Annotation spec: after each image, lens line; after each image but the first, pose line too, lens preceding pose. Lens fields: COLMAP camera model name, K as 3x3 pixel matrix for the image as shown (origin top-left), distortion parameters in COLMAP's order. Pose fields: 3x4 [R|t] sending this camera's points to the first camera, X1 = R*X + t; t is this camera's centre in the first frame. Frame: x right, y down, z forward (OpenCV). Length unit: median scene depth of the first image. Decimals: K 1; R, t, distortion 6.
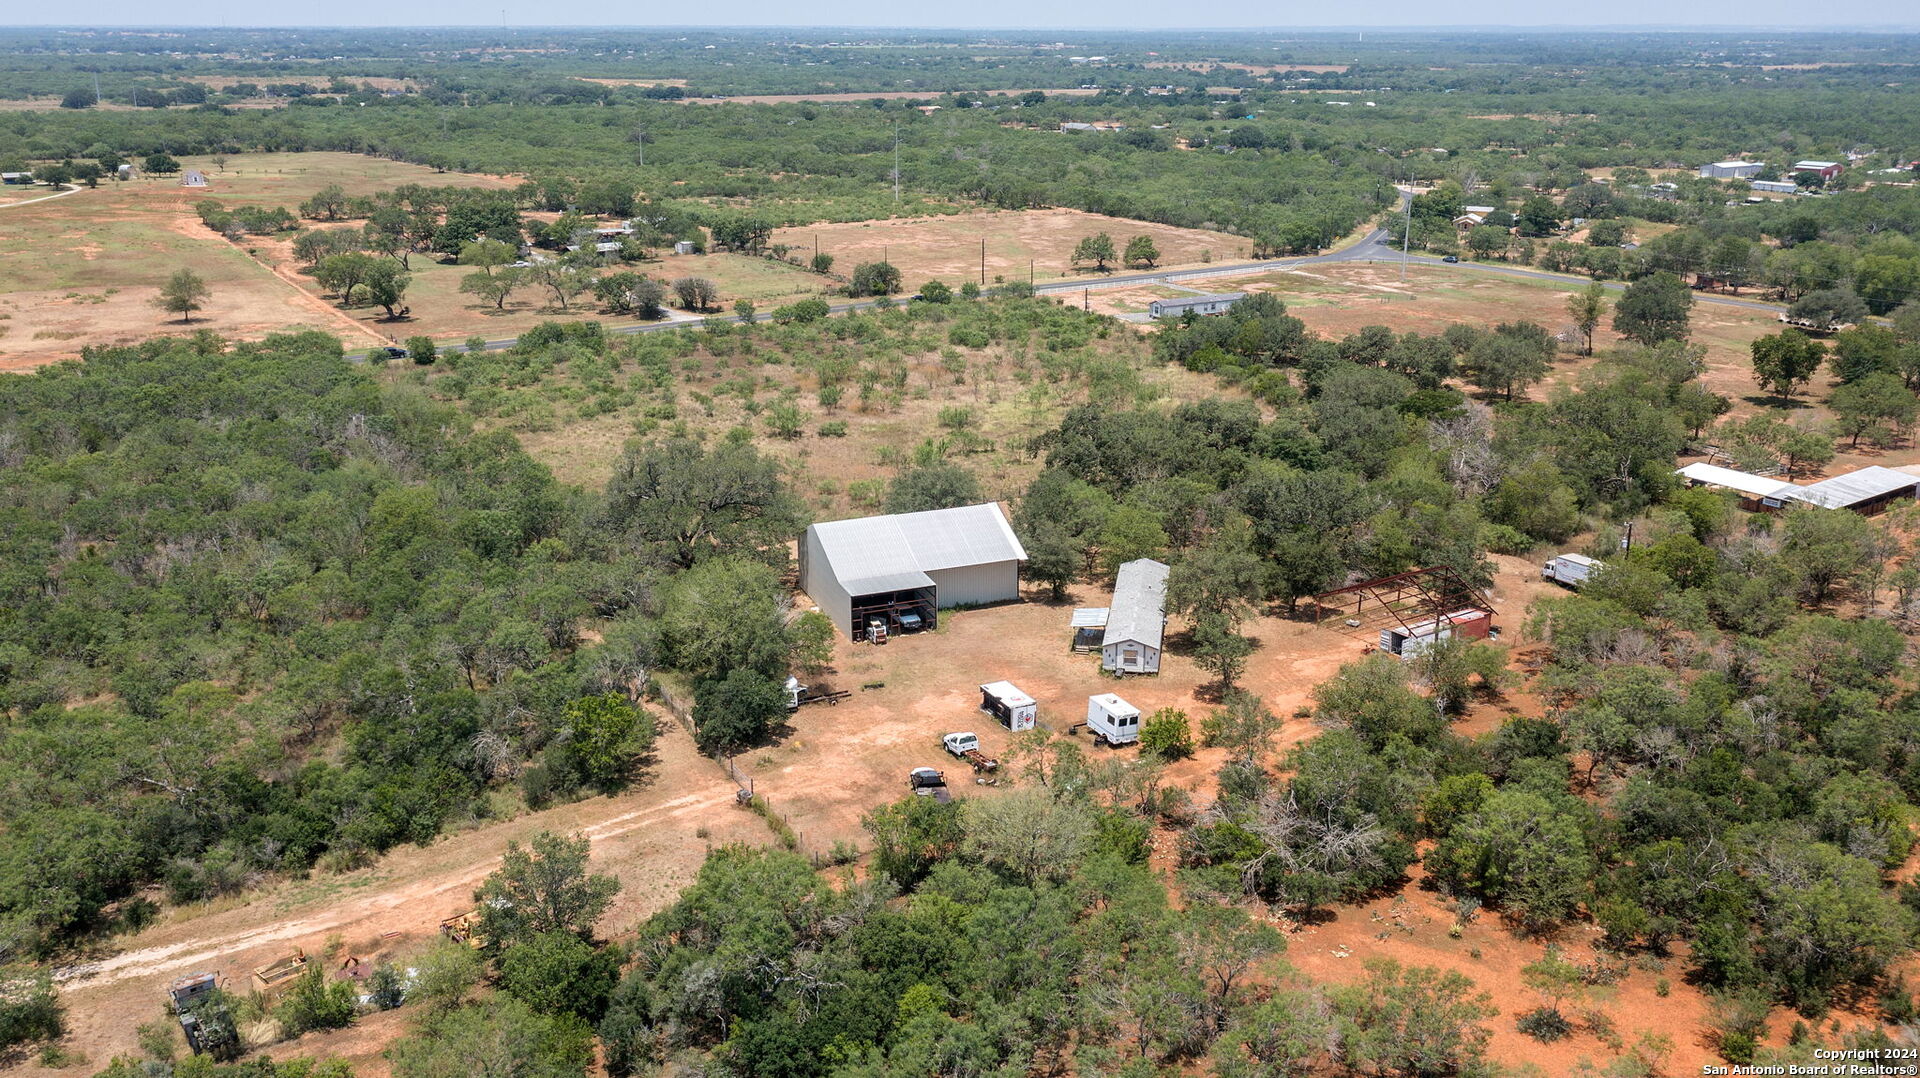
lens RADIAL K [[1505.8, 0, 972.3], [0, 1505.8, 528.2], [0, 0, 1]] dist [-0.016985, 0.013305]
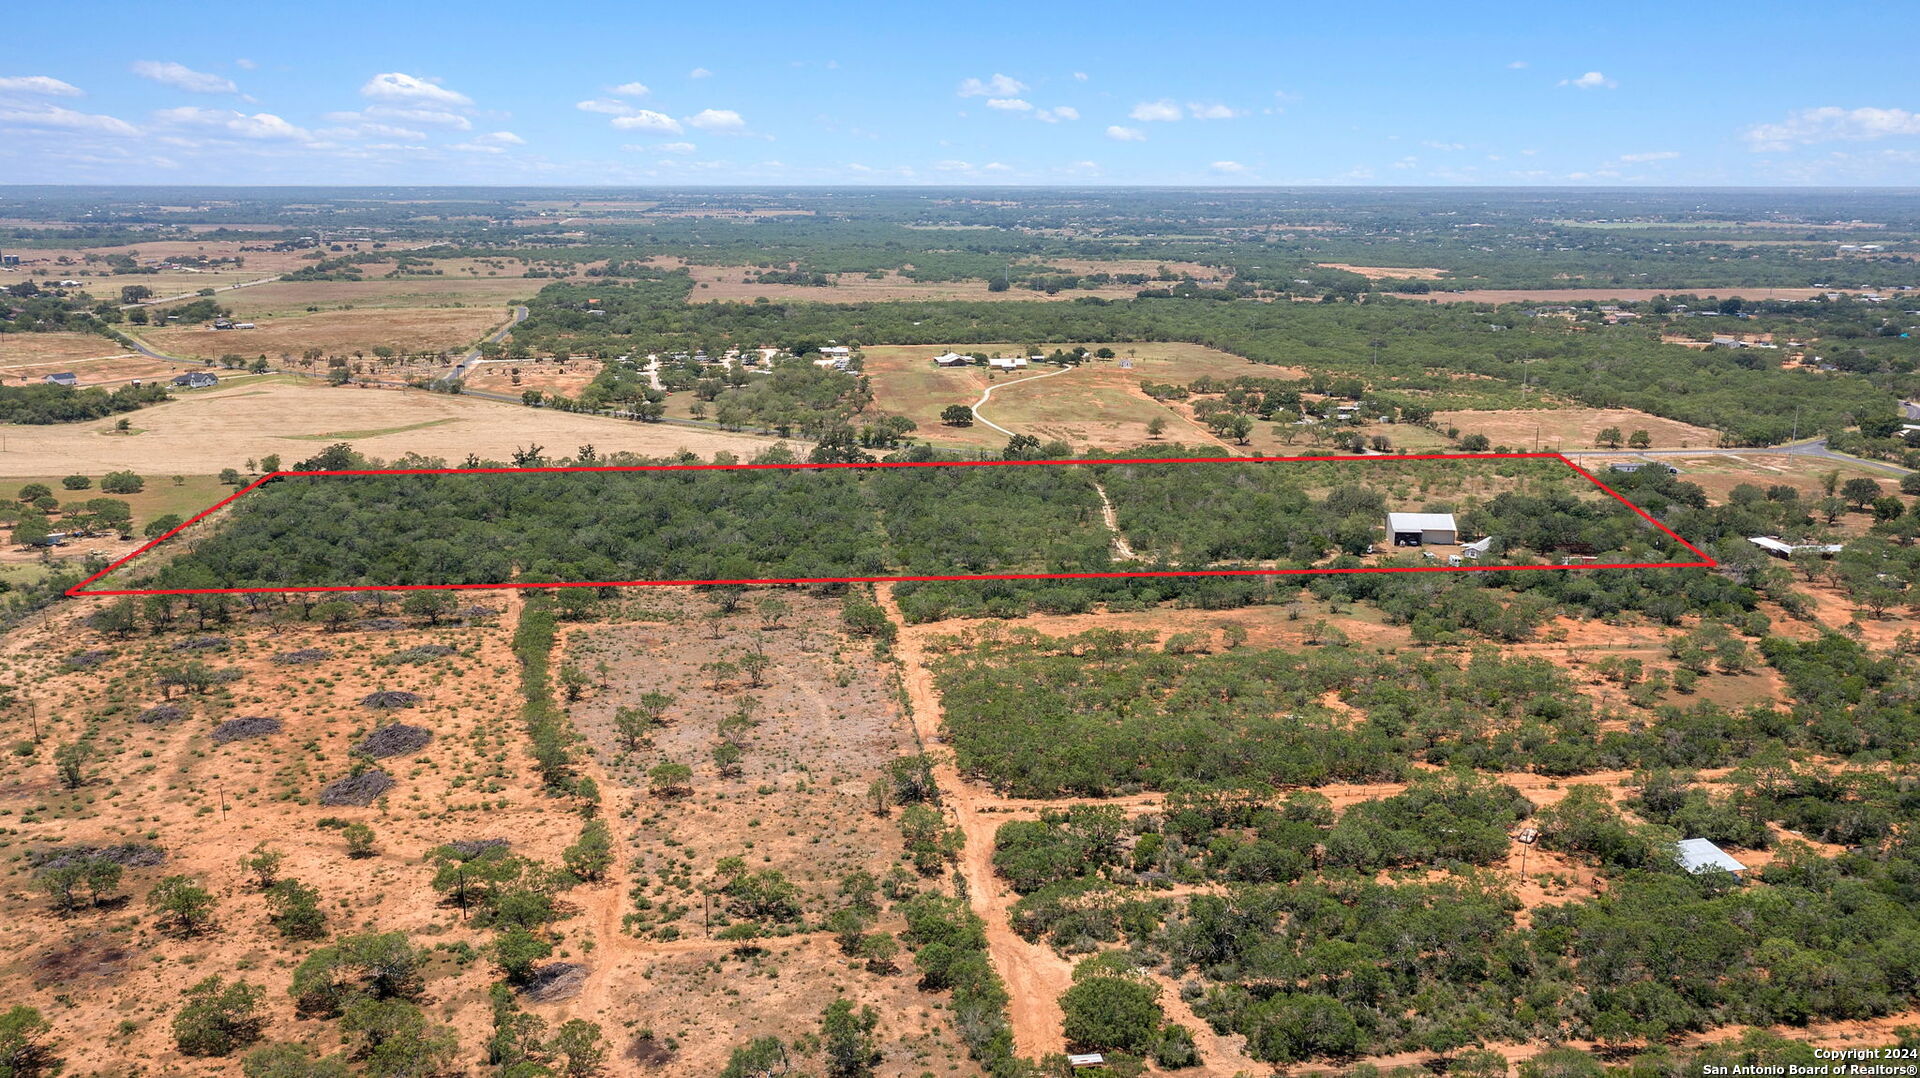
lens RADIAL K [[1505.8, 0, 976.7], [0, 1505.8, 539.3], [0, 0, 1]] dist [-0.016985, 0.013305]
pose [[0.884615, 0.101367, -0.455171, 0.238677], [-0.143078, 0.988008, -0.058040, 0.149997], [0.443829, 0.116468, 0.888511, -0.918600]]
